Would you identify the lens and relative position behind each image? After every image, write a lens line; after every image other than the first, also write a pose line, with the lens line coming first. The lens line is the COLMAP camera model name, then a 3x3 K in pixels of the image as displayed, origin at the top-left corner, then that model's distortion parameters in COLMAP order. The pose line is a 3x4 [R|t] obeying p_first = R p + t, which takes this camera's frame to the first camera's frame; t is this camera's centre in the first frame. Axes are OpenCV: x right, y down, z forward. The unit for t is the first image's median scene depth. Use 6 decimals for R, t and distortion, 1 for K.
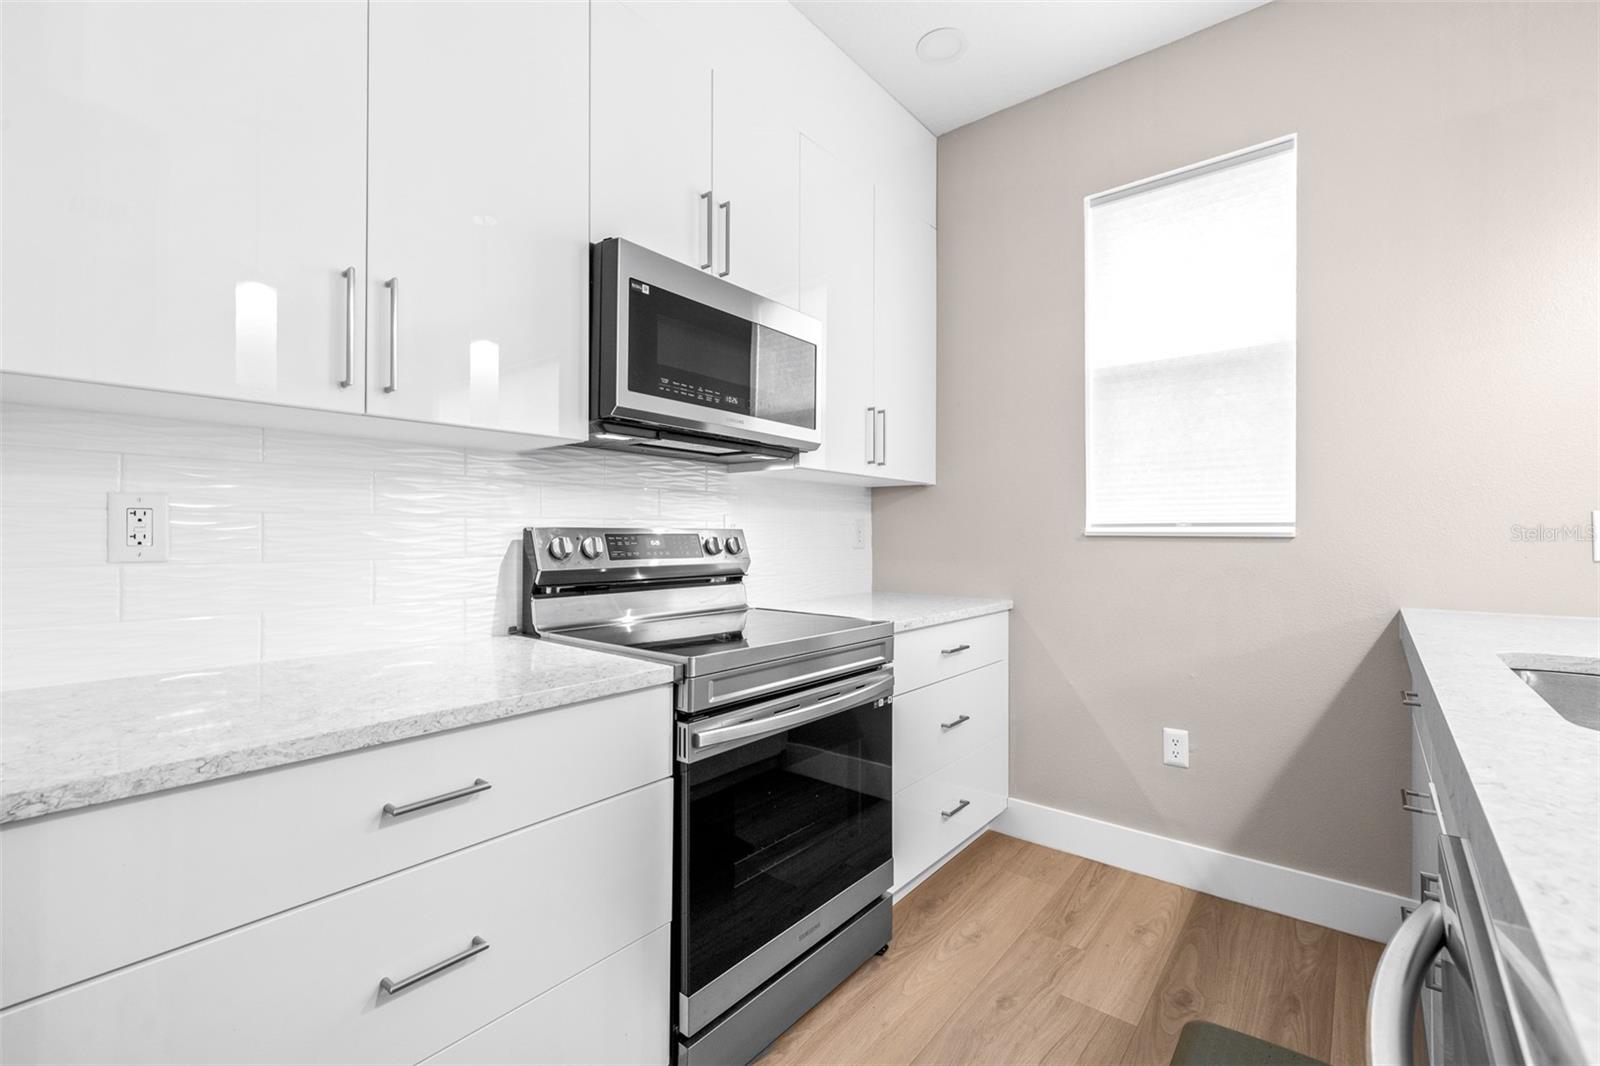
lens RADIAL K [[684.9, 0, 794.8], [0, 684.9, 532.0], [0, 0, 1]] dist [0.002959, -0.001304]
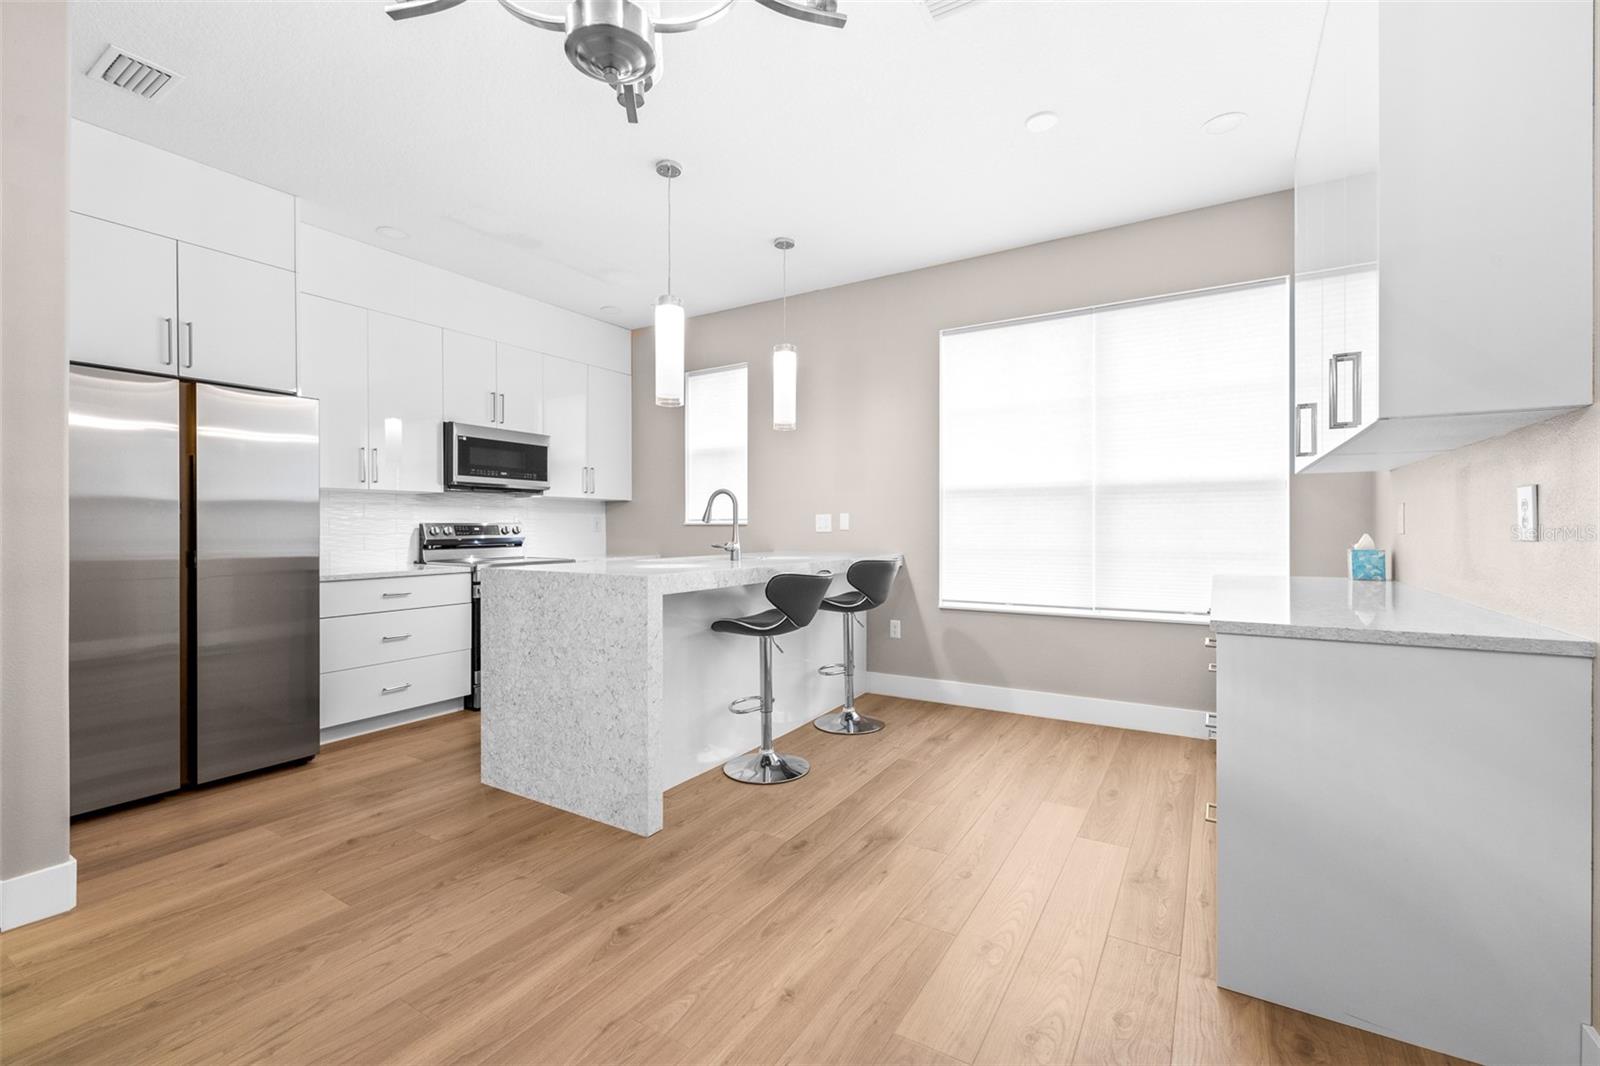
lens RADIAL K [[684.9, 0, 797.3], [0, 684.9, 531.8], [0, 0, 1]] dist [0.002959, -0.001304]
pose [[0.991532, -0.008643, 0.129573, 0.622620], [0.007125, 0.999901, 0.012173, 0.003990], [-0.129665, -0.011146, 0.991495, -1.596184]]
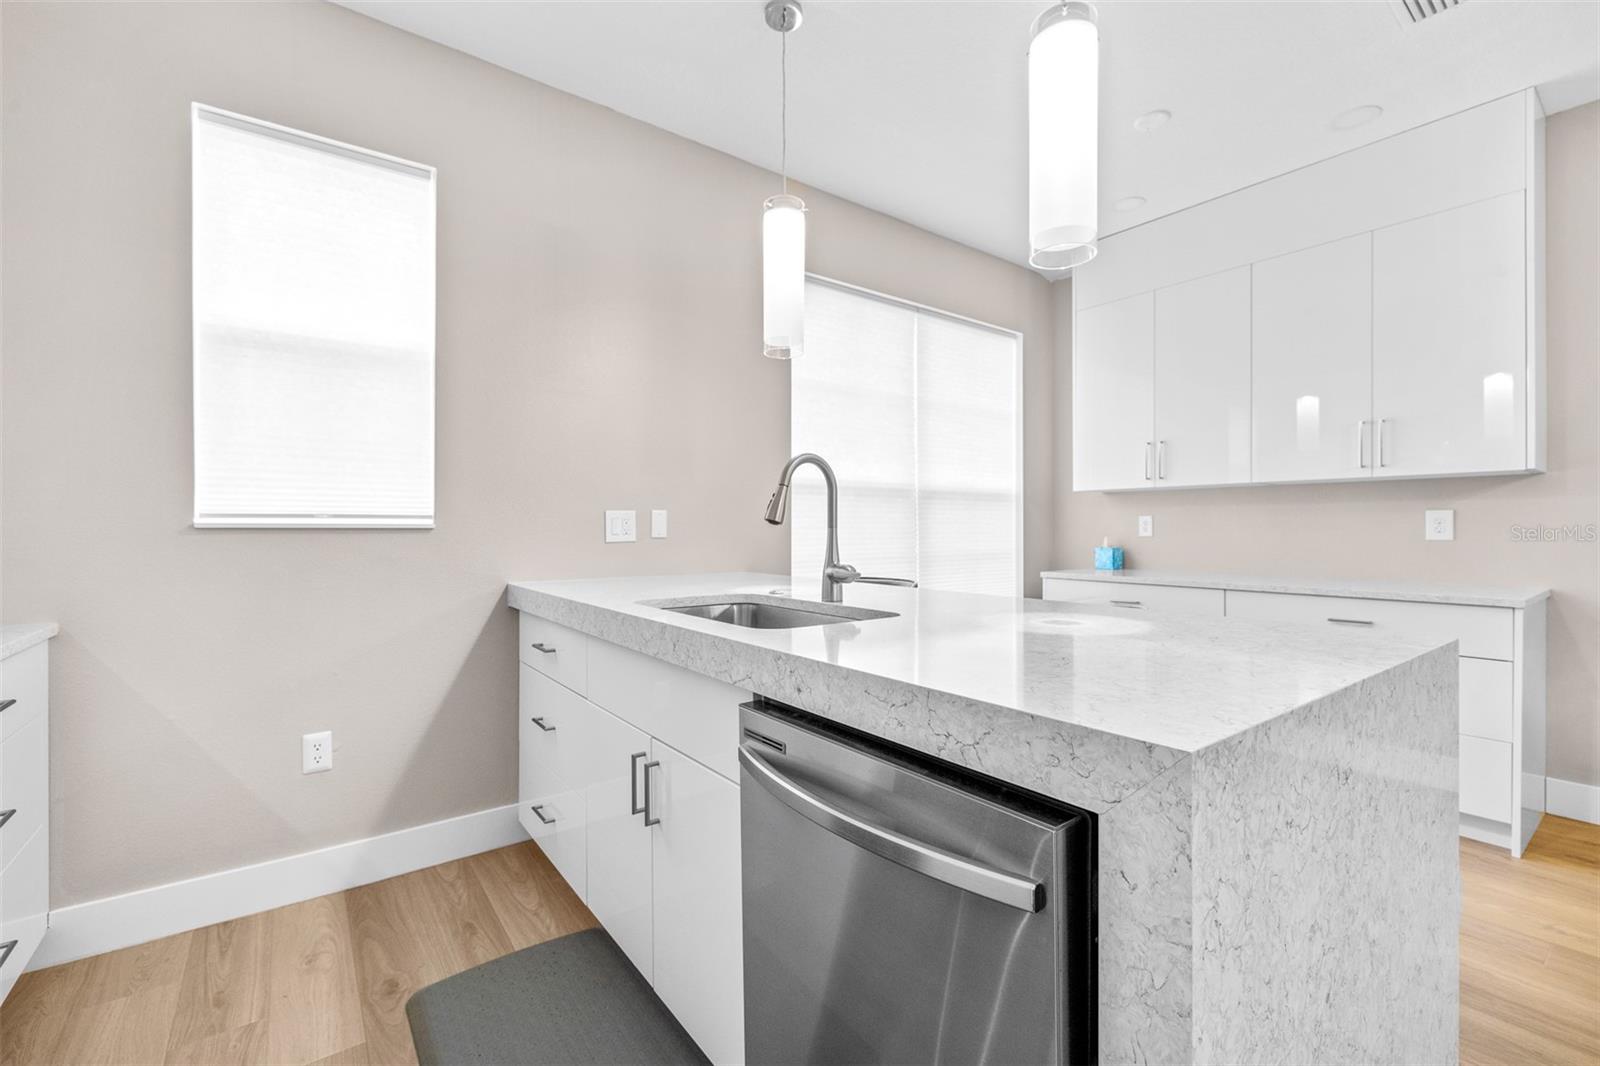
lens RADIAL K [[684.9, 0, 797.4], [0, 684.9, 530.2], [0, 0, 1]] dist [0.002959, -0.001304]
pose [[0.242579, -0.008969, 0.970090, -0.226214], [-0.002909, 0.999946, 0.009973, -0.002532], [-0.970127, -0.005241, 0.242540, 0.154725]]
